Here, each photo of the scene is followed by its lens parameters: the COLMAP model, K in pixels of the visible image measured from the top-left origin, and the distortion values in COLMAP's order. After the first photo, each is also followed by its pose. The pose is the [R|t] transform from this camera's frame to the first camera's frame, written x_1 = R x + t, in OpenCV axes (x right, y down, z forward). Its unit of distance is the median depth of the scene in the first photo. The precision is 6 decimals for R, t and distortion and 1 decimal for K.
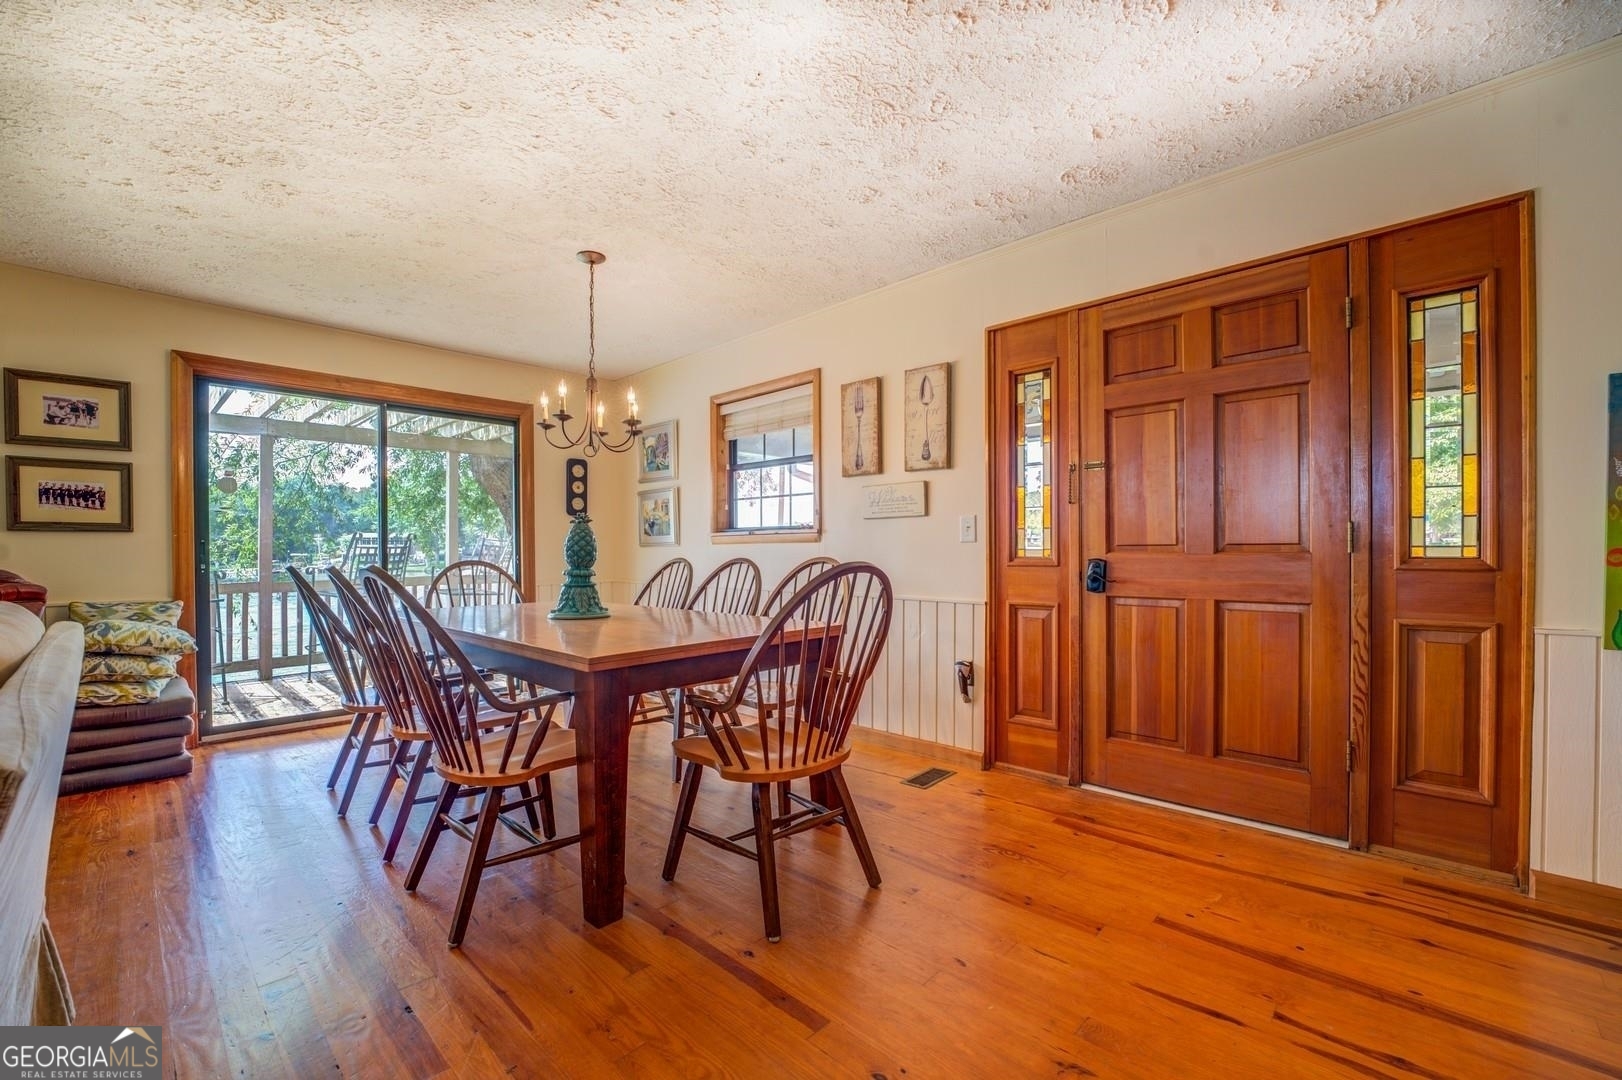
lens RADIAL K [[663.5, 0, 796.4], [0, 663.5, 555.1], [0, 0, 1]] dist [-0.024786, -0.000027]
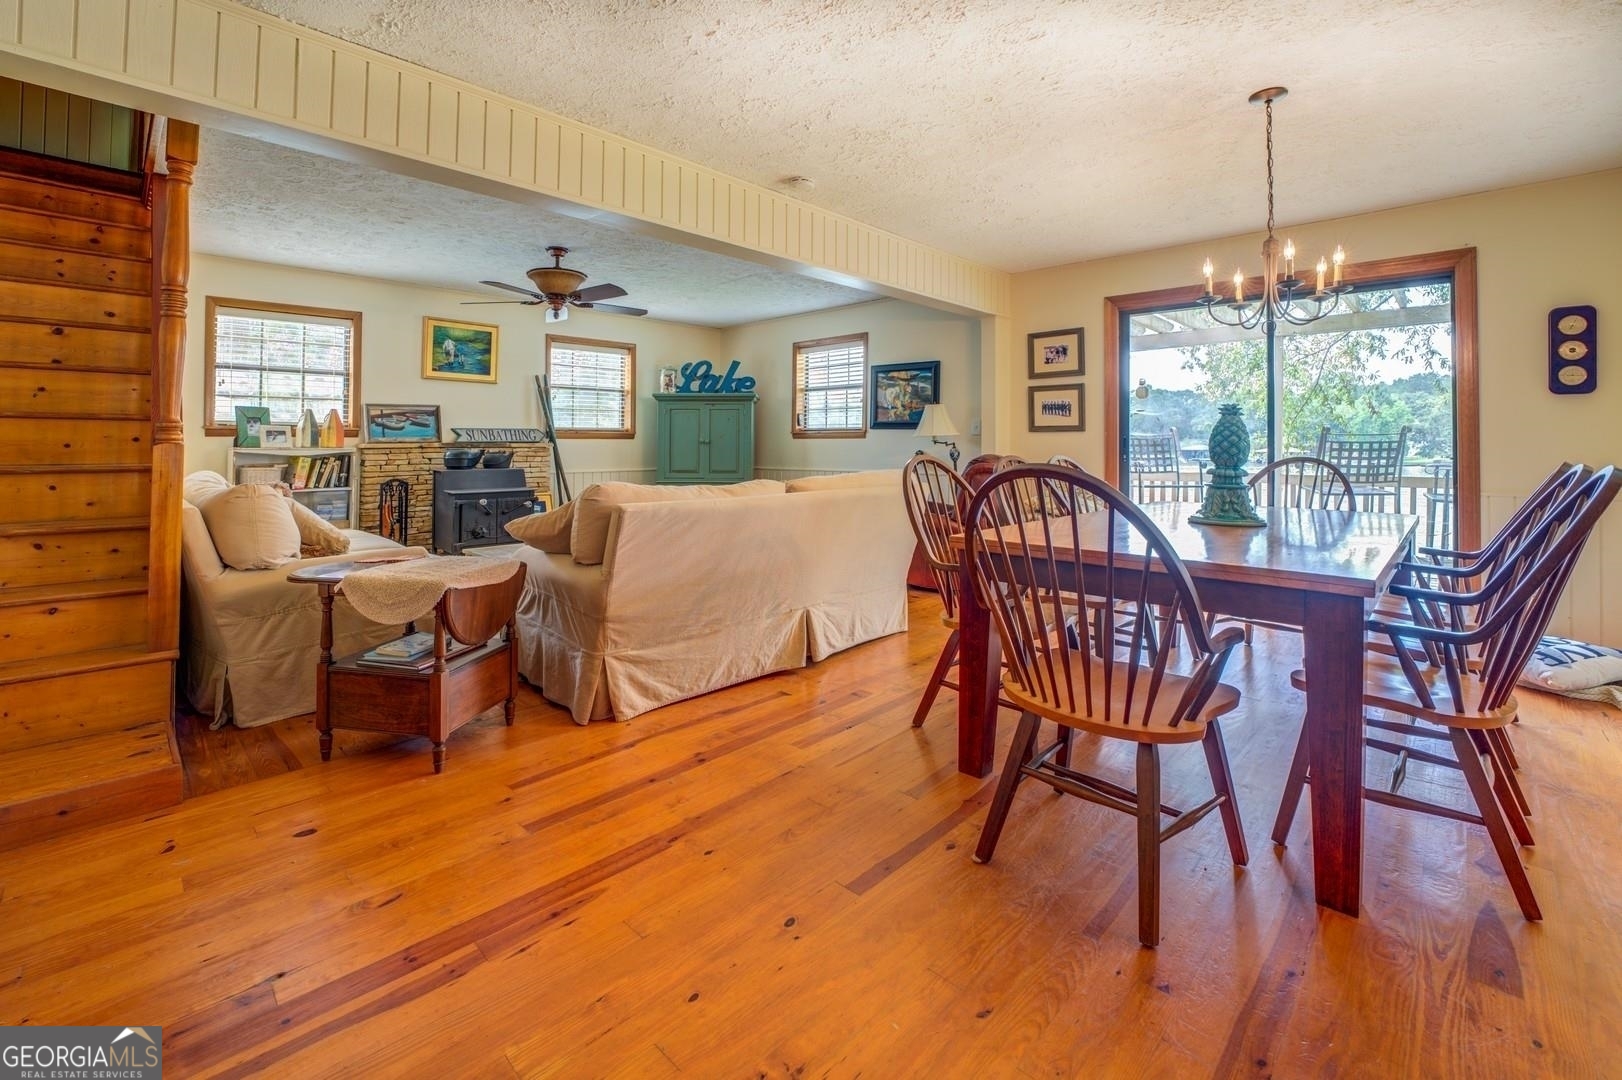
lens RADIAL K [[702.9, 0, 804.2], [0, 702.9, 417.2], [0, 0, 1]] dist [-0.022587, -0.000070]
pose [[-0.012336, -0.028522, -0.999517, 0.587793], [-0.007790, 0.999566, -0.028427, -0.020241], [0.999894, 0.007435, -0.012552, 0.440771]]
